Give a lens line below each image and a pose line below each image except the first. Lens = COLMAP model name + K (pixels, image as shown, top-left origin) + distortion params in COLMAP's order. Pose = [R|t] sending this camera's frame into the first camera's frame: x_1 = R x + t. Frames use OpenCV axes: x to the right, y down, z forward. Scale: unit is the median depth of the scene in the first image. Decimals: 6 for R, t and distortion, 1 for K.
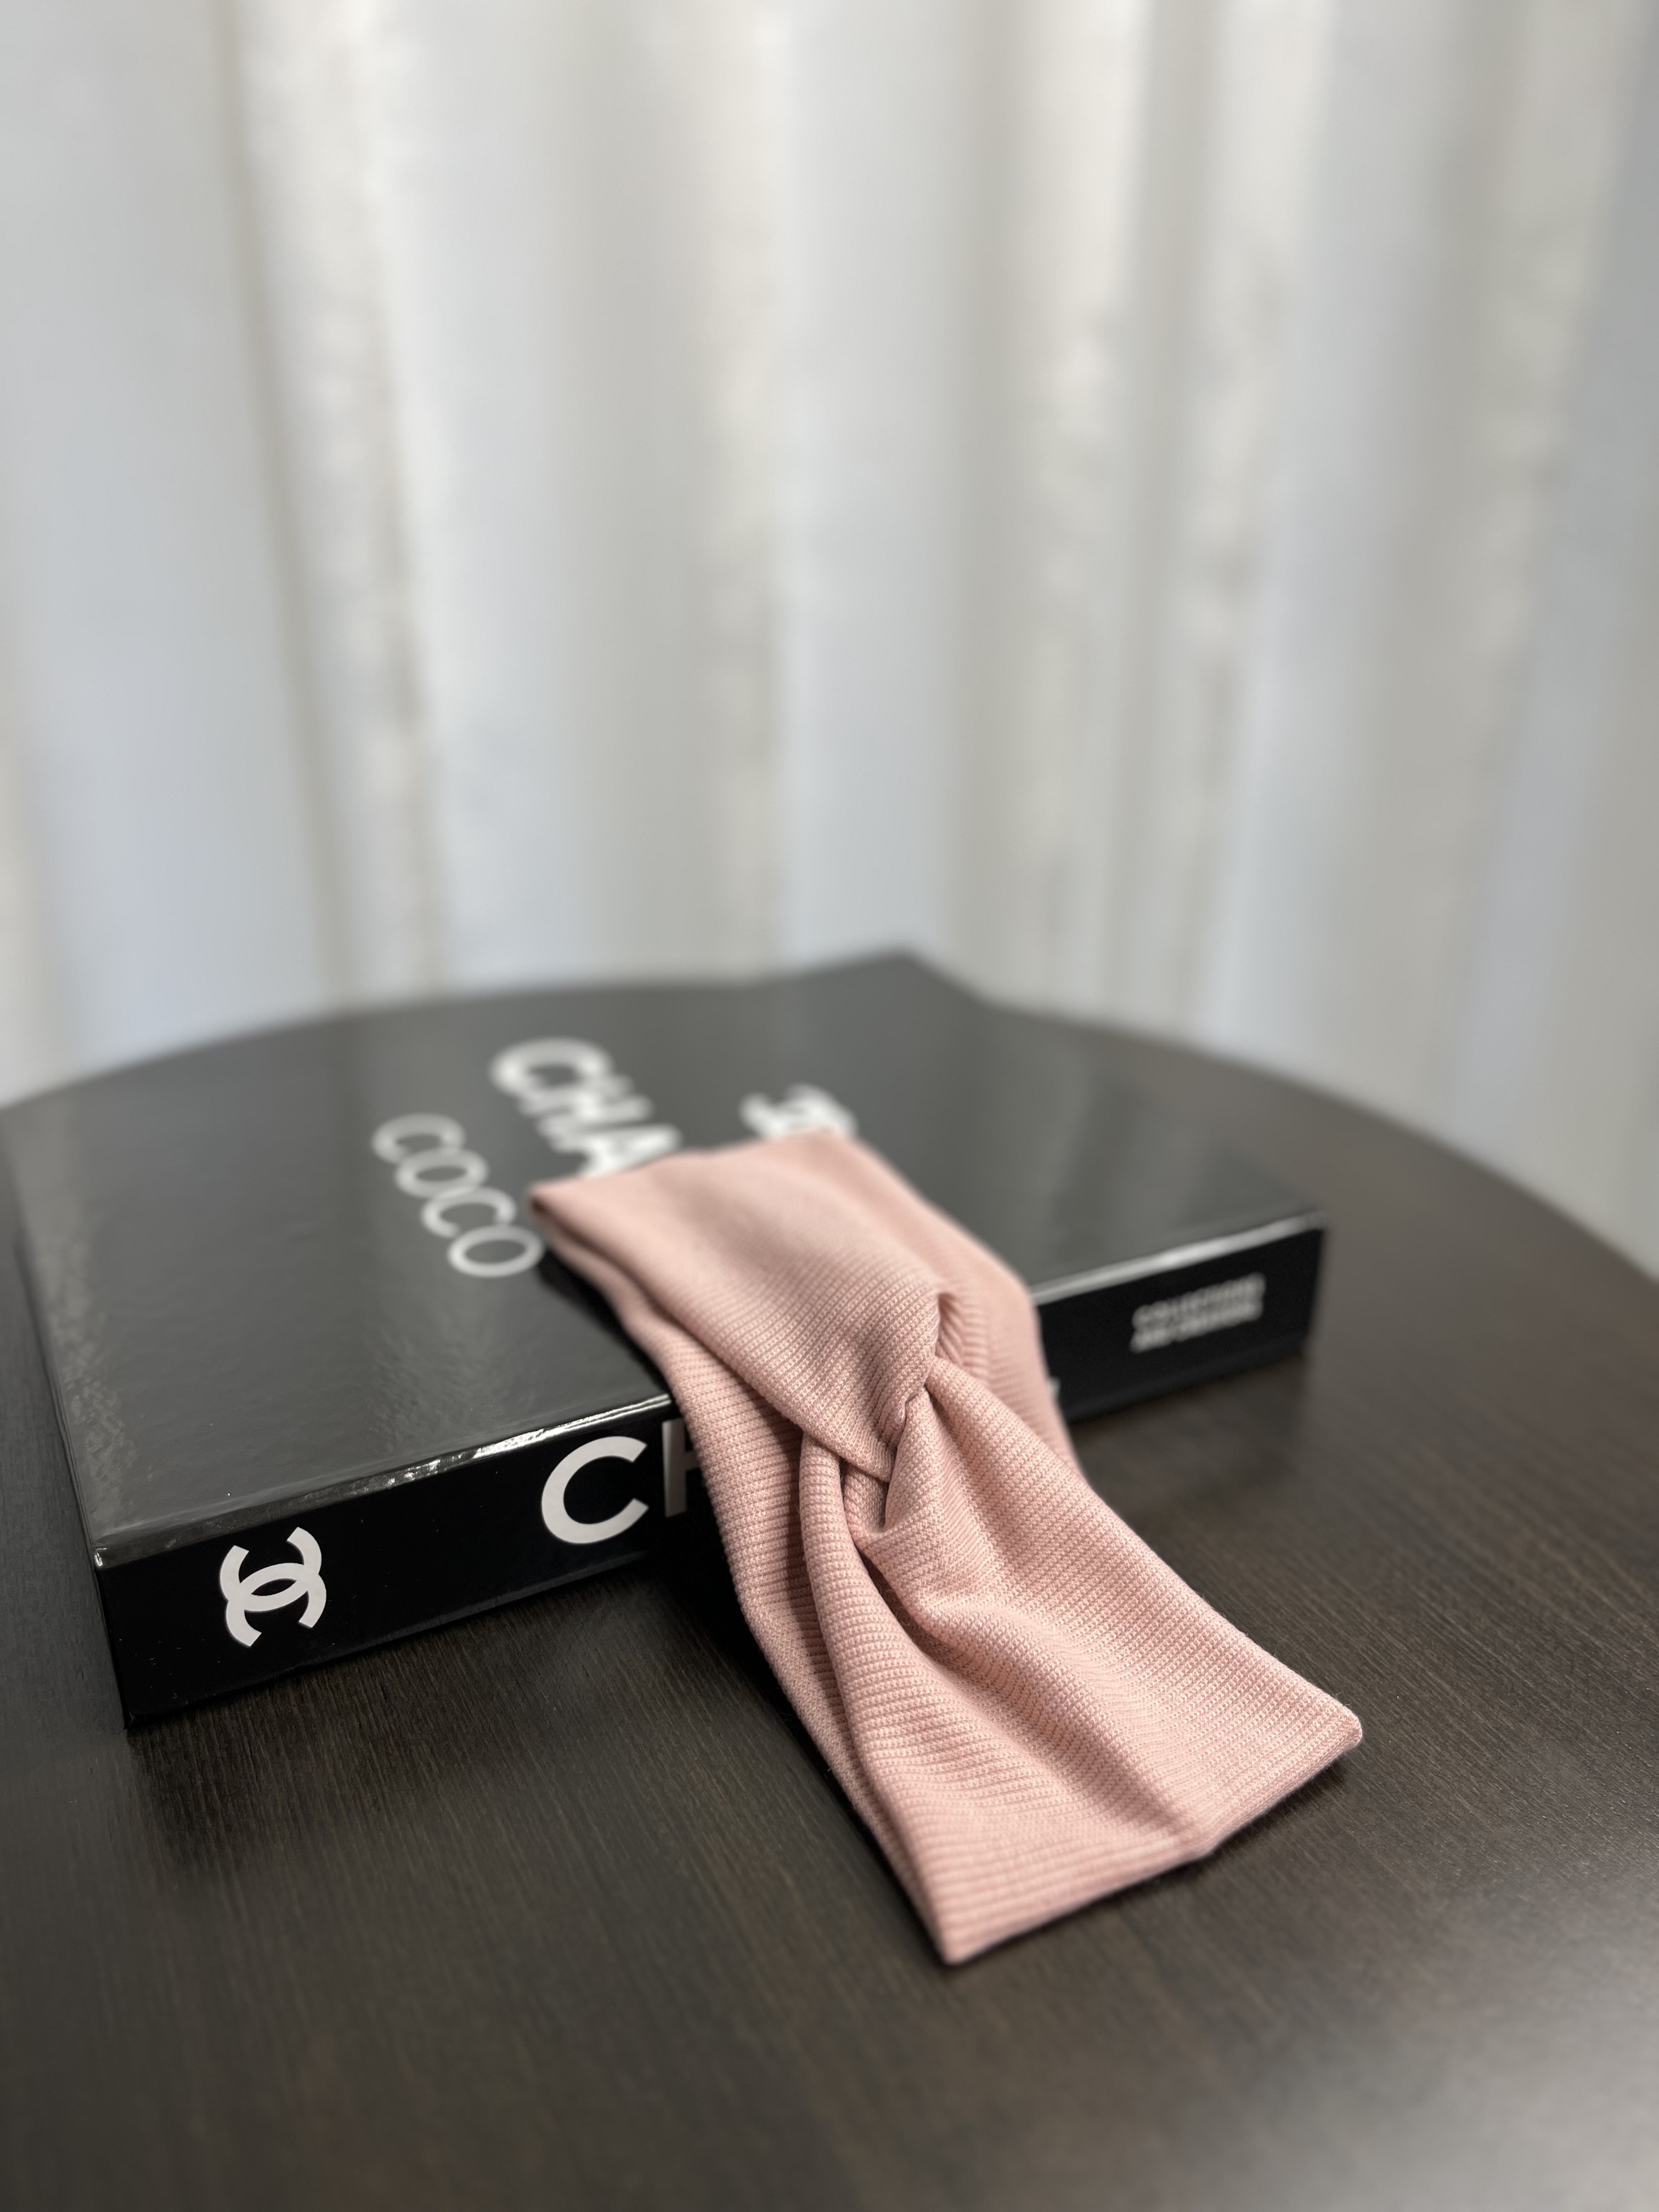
lens RADIAL K [[1740.7, 0, 850.6], [0, 1740.7, 1095.3], [0, 0, 1]] dist [0.013999, -0.051316]
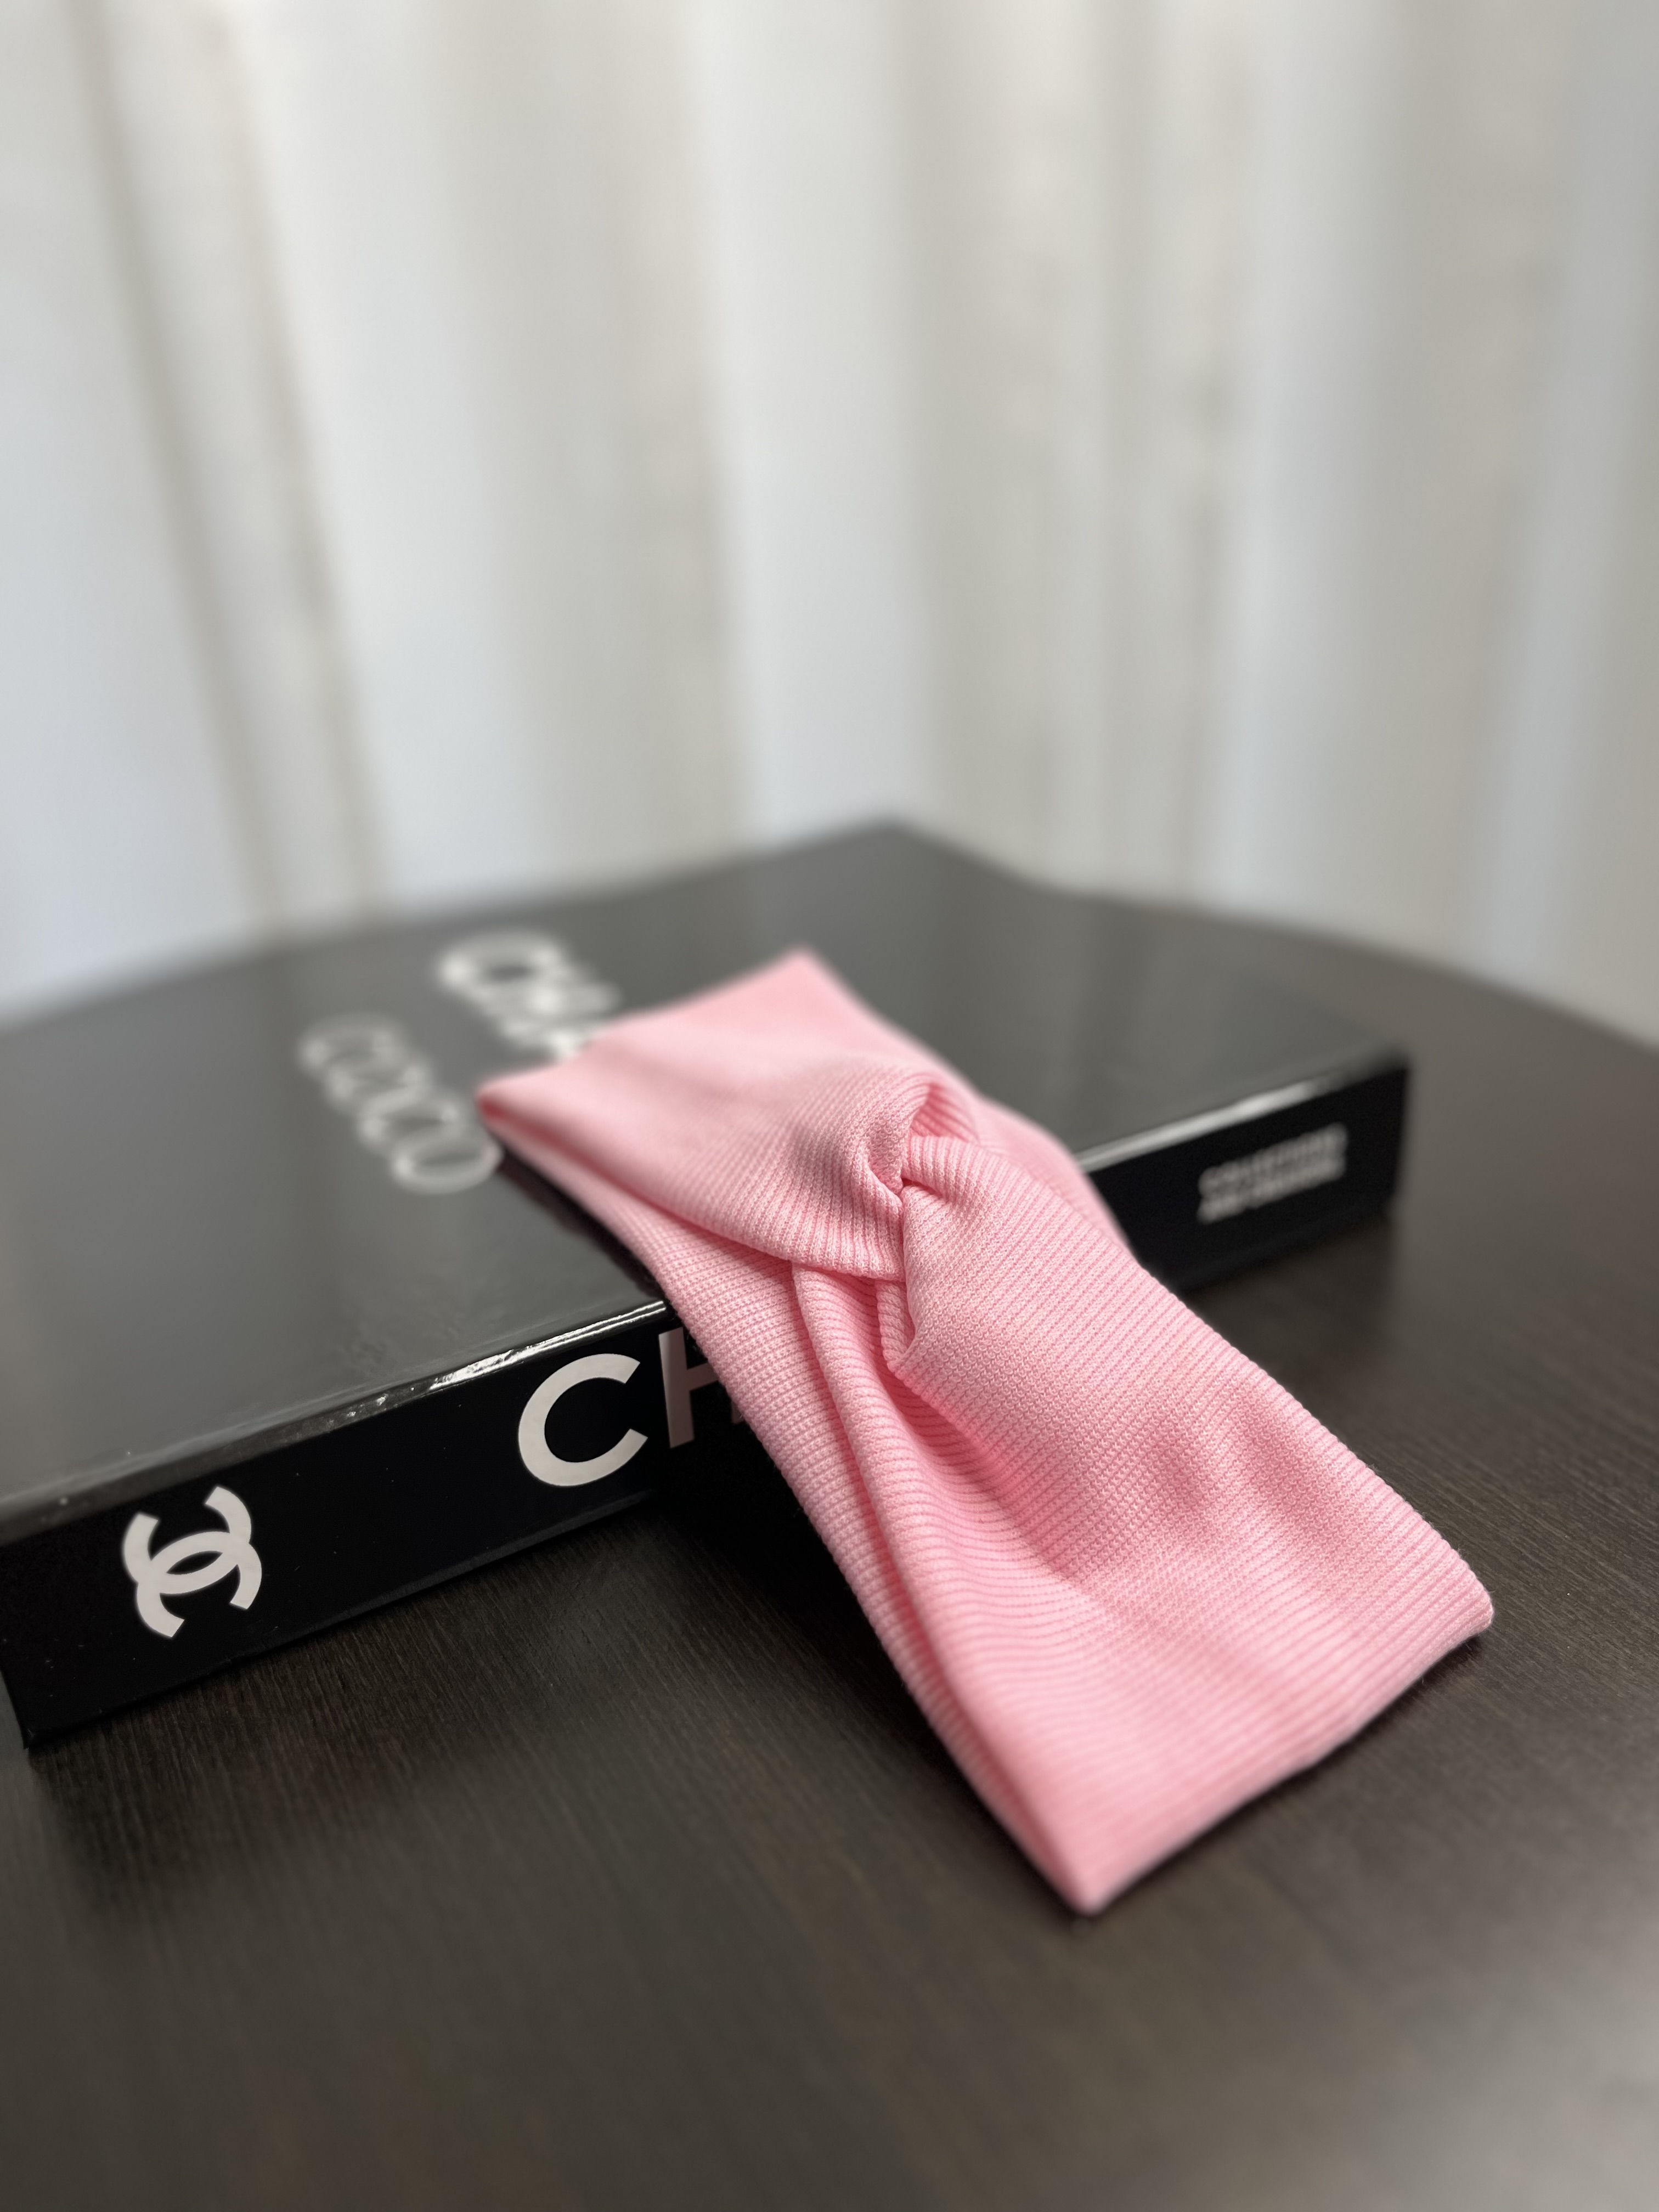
lens RADIAL K [[1740.7, 0, 844.5], [0, 1740.7, 1101.2], [0, 0, 1]] dist [0.013999, -0.051316]
pose [[0.997344, -0.072252, 0.009191, -0.018617], [0.072053, 0.997192, 0.020430, 0.066741], [-0.010642, -0.019713, 0.999749, 0.172311]]
